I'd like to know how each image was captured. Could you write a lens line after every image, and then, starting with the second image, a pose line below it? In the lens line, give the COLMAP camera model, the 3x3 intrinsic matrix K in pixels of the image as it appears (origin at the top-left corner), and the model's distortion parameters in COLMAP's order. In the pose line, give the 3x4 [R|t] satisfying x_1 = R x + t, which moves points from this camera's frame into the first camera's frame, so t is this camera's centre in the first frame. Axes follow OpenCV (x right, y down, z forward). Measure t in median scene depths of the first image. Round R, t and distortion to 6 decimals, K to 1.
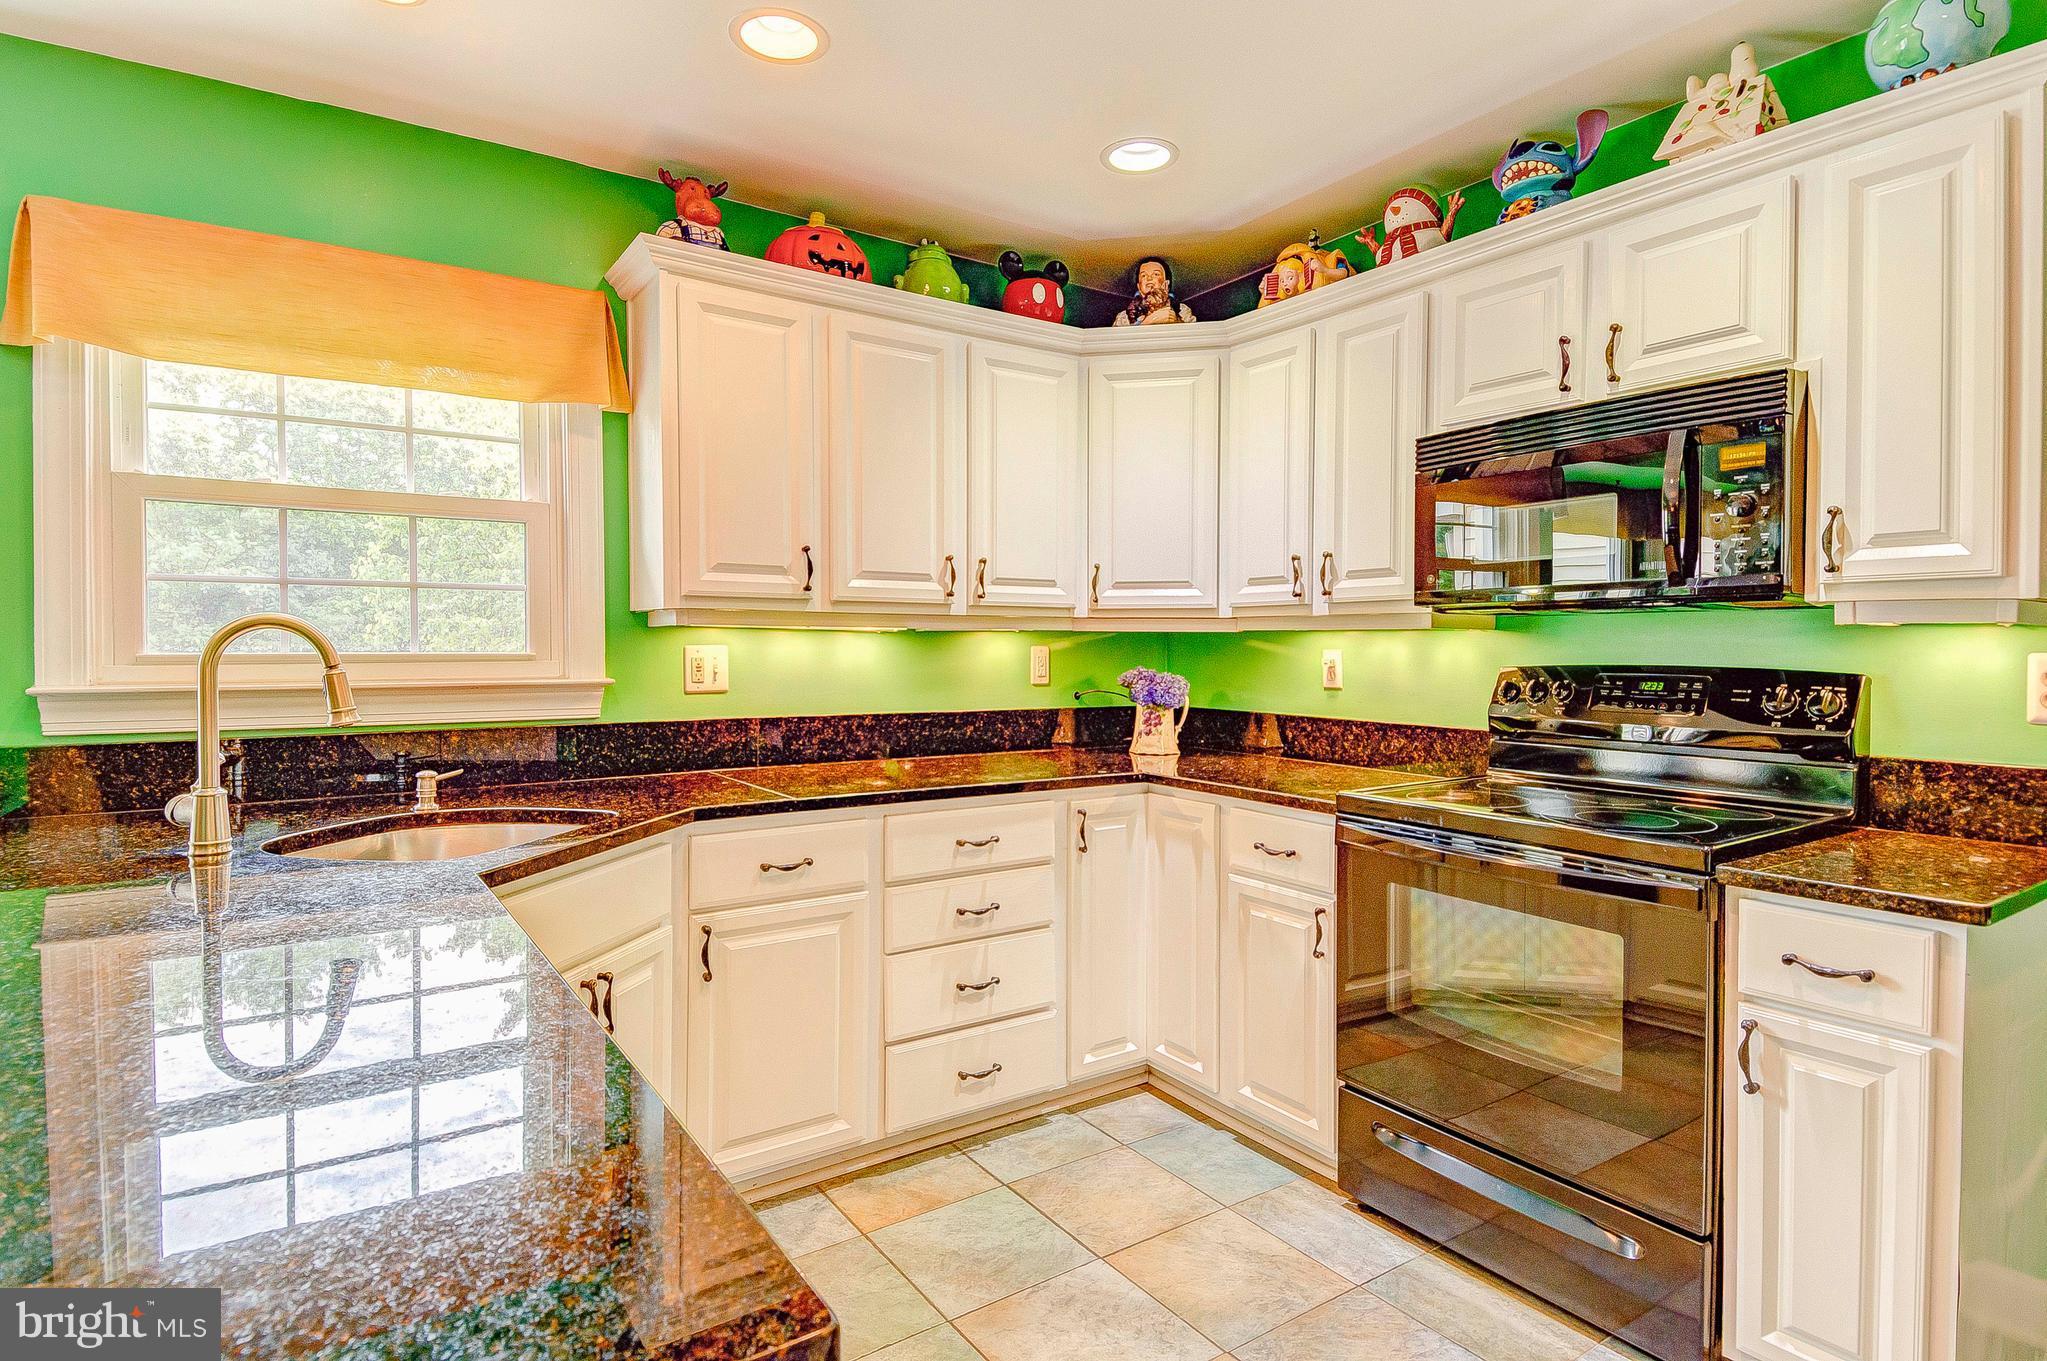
lens RADIAL K [[1076.1, 0, 1029.8], [0, 1076.1, 668.3], [0, 0, 1]] dist [0.074607, -0.061478]
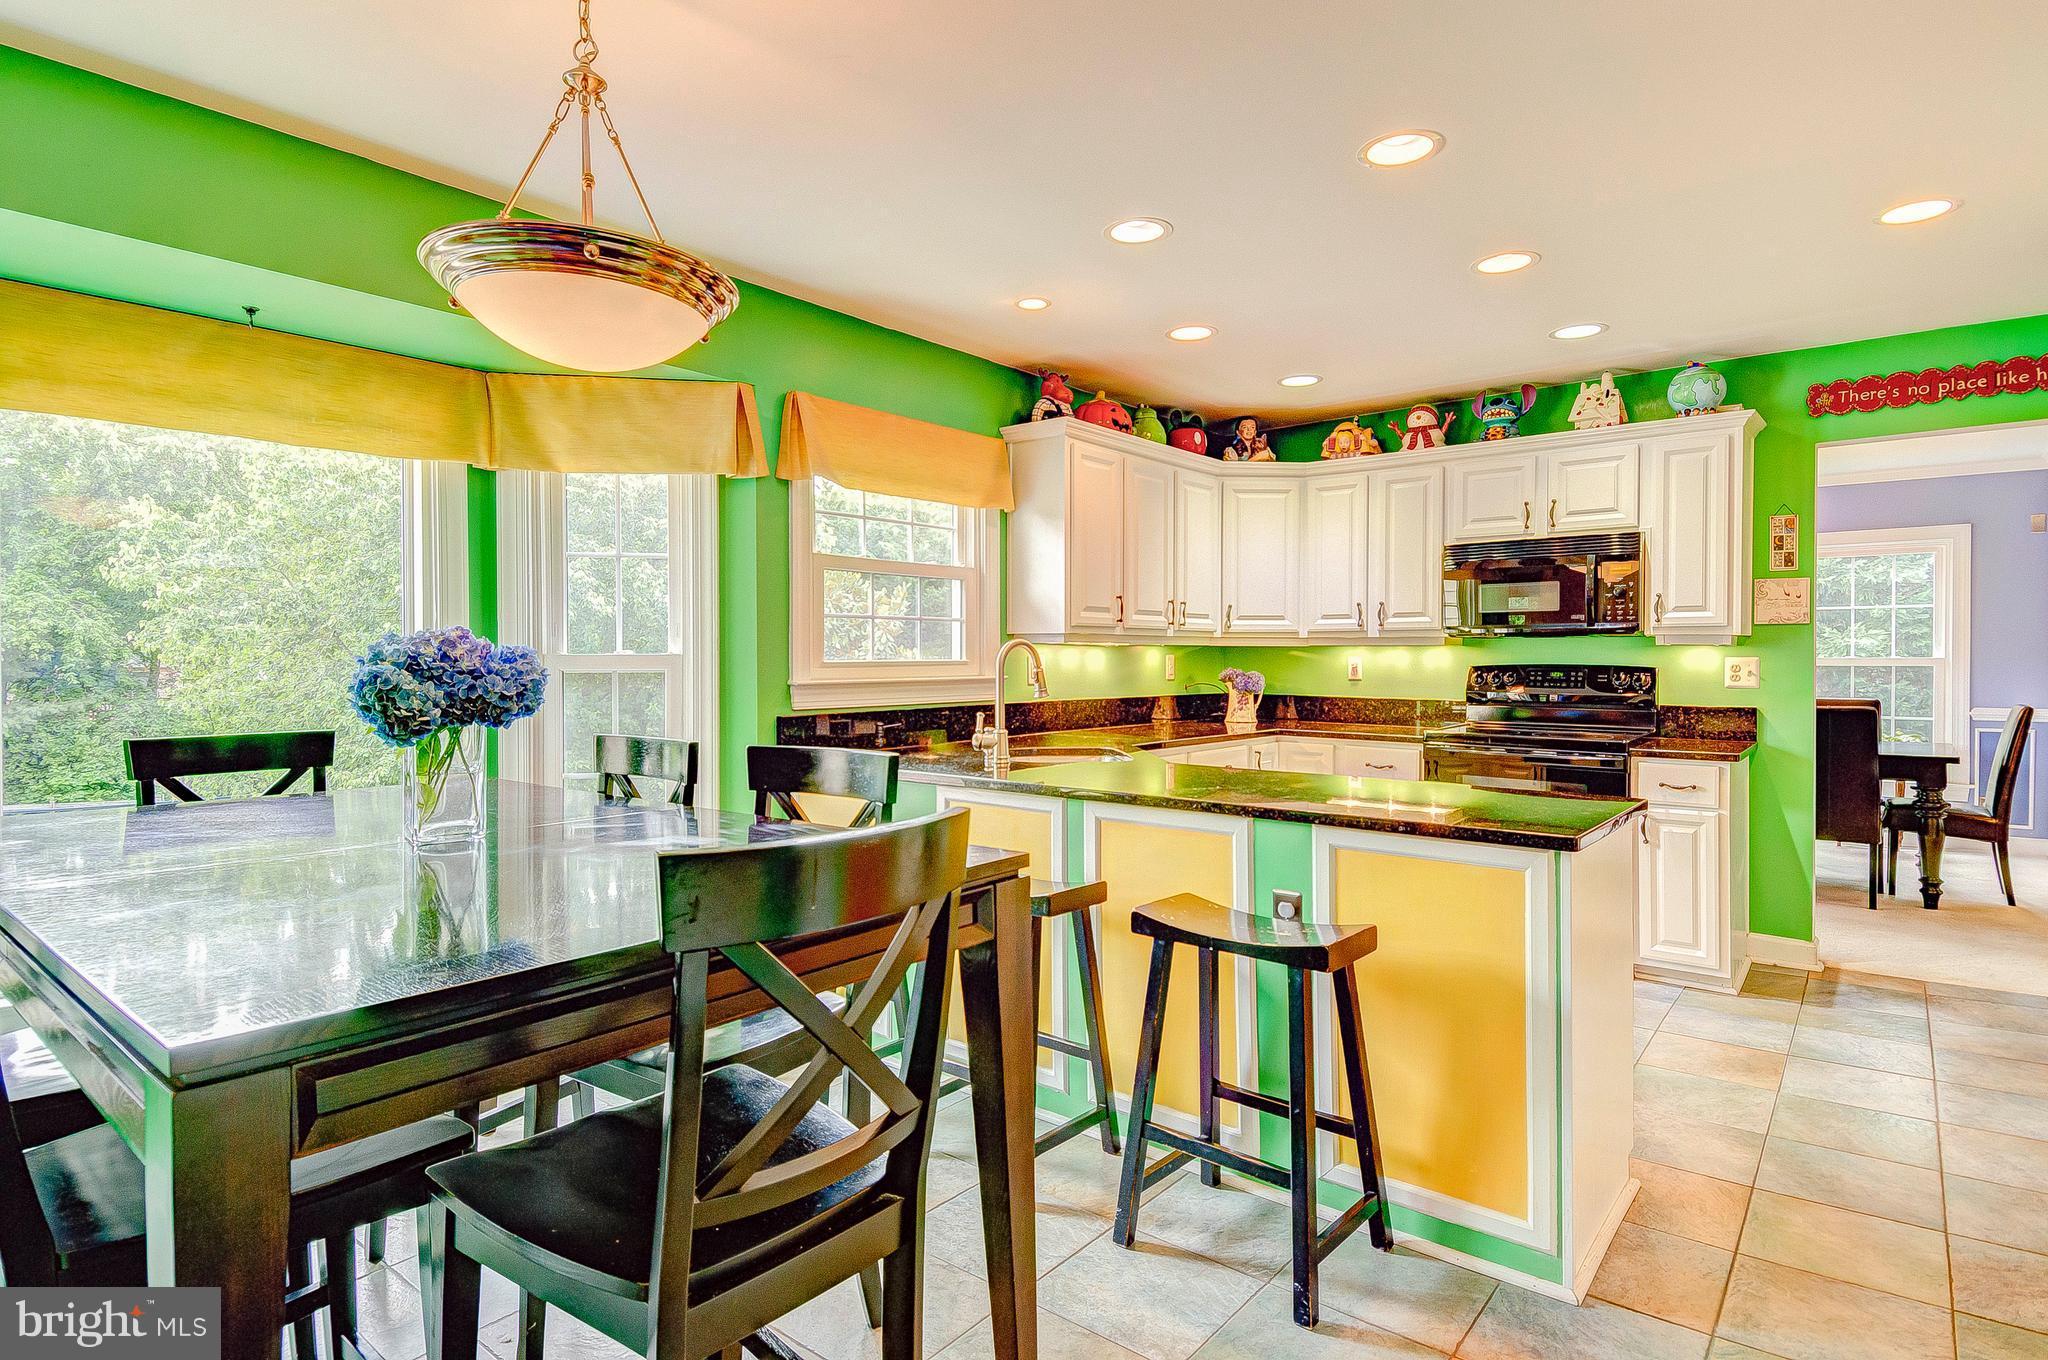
lens RADIAL K [[1076.7, 0, 1030.3], [0, 1076.7, 667.8], [0, 0, 1]] dist [0.074607, -0.061478]
pose [[0.955647, -0.006108, 0.294450, -0.830916], [0.008076, 0.999952, -0.005467, 0.006291], [-0.294403, 0.007602, 0.955651, -0.552715]]
